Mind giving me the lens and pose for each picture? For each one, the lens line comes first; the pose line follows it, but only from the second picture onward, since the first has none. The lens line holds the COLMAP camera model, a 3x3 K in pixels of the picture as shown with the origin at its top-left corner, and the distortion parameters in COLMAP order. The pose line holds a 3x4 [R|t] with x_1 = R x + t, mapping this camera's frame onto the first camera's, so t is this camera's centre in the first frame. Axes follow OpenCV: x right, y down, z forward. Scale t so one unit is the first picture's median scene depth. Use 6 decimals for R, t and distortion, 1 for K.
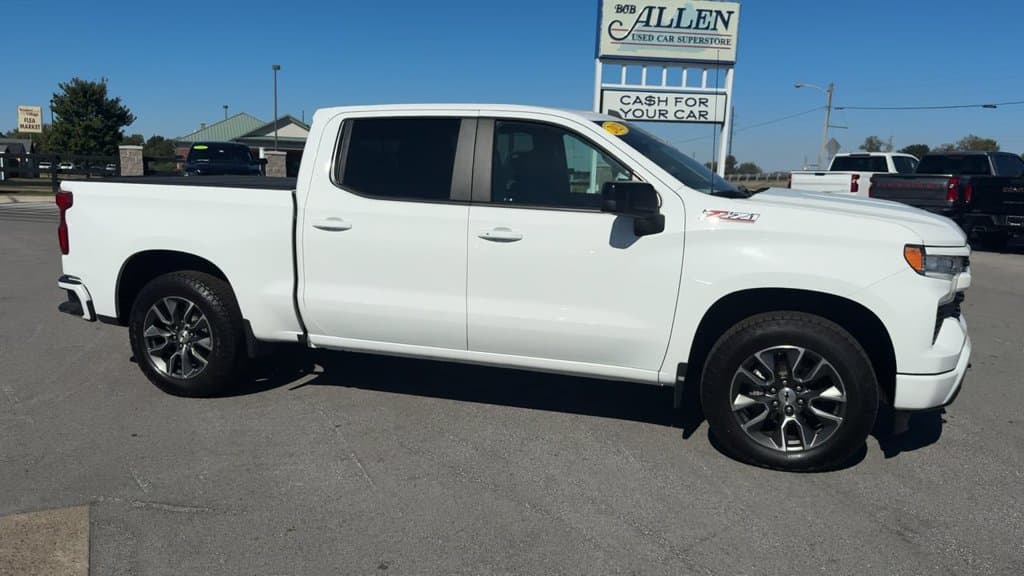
lens RADIAL K [[773.9, 0, 504.6], [0, 773.9, 288.1], [0, 0, 1]] dist [0.109471, -0.201752]
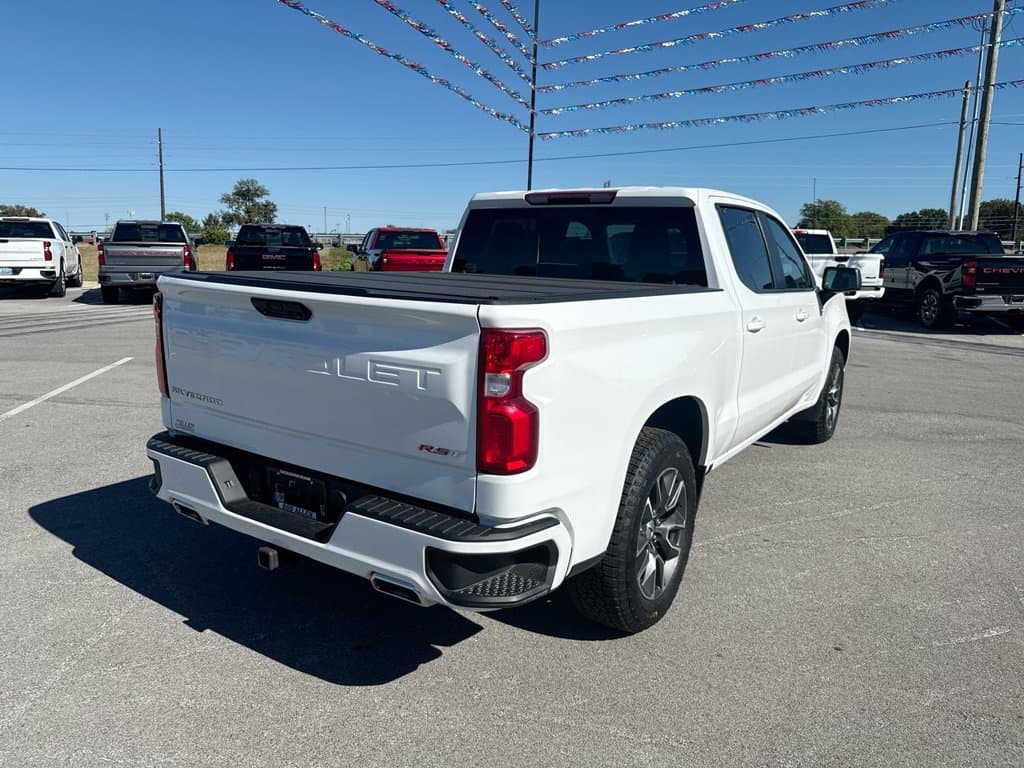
lens RADIAL K [[715.8, 0, 512.0], [0, 715.8, 384.0], [0, 0, 1]] dist [0.078682, -0.123533]
pose [[0.265464, -0.181824, 0.946821, -0.175545], [0.125161, 0.980245, 0.153150, -0.028829], [-0.955962, 0.077849, 0.282977, 0.168737]]
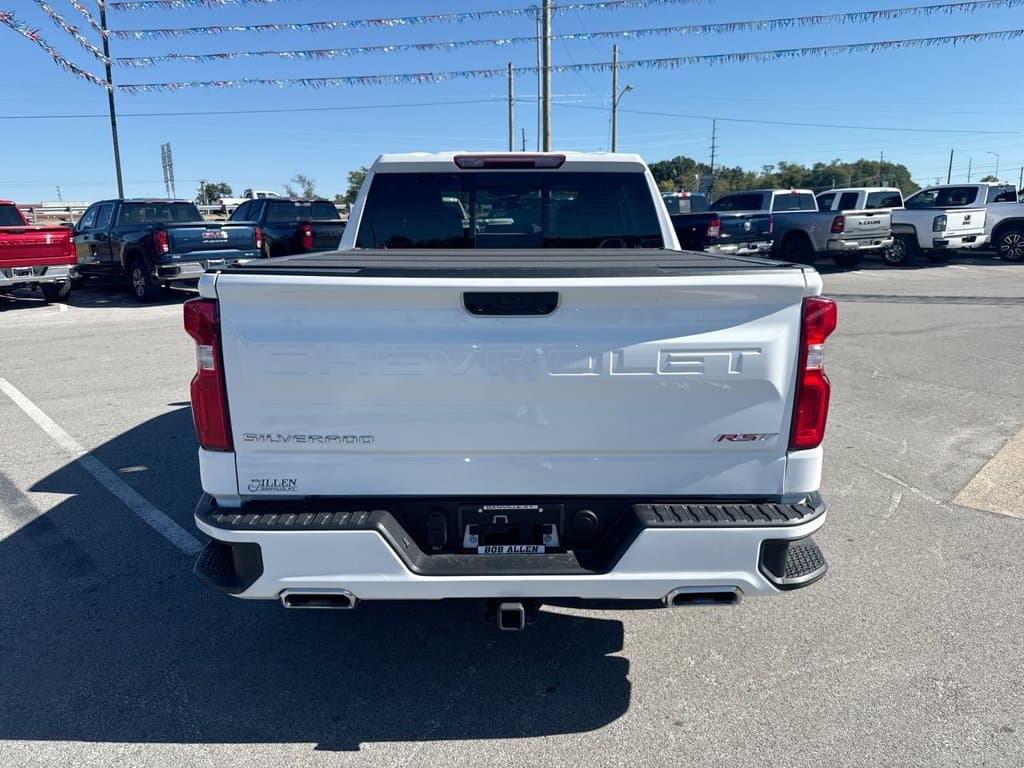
lens RADIAL K [[712.5, 0, 510.9], [0, 712.5, 387.6], [0, 0, 1]] dist [0.091489, -0.147146]
pose [[-0.315382, -0.223199, 0.922343, -0.163176], [0.148845, 0.948281, 0.280372, -0.039088], [-0.937219, 0.225711, -0.265849, 0.238404]]
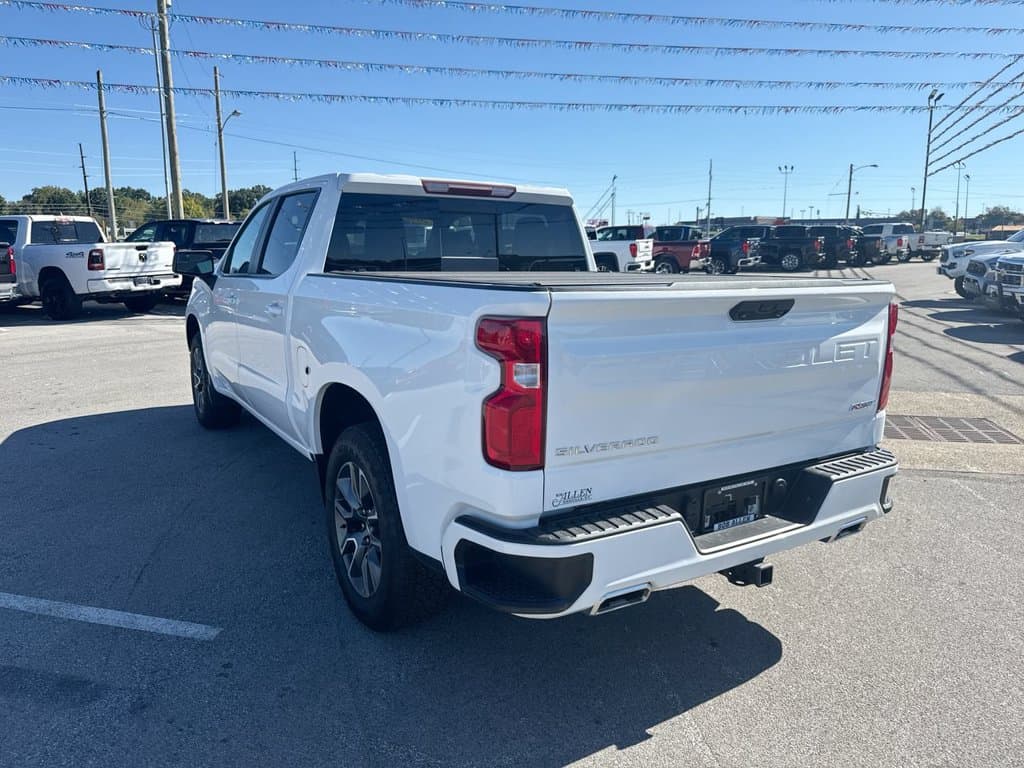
lens RADIAL K [[712.5, 0, 510.9], [0, 712.5, 387.6], [0, 0, 1]] dist [0.091489, -0.147146]
pose [[-0.763884, -0.136466, 0.630760, -0.130473], [0.083289, 0.948366, 0.306047, -0.046750], [-0.639957, 0.286320, -0.713075, 0.297352]]
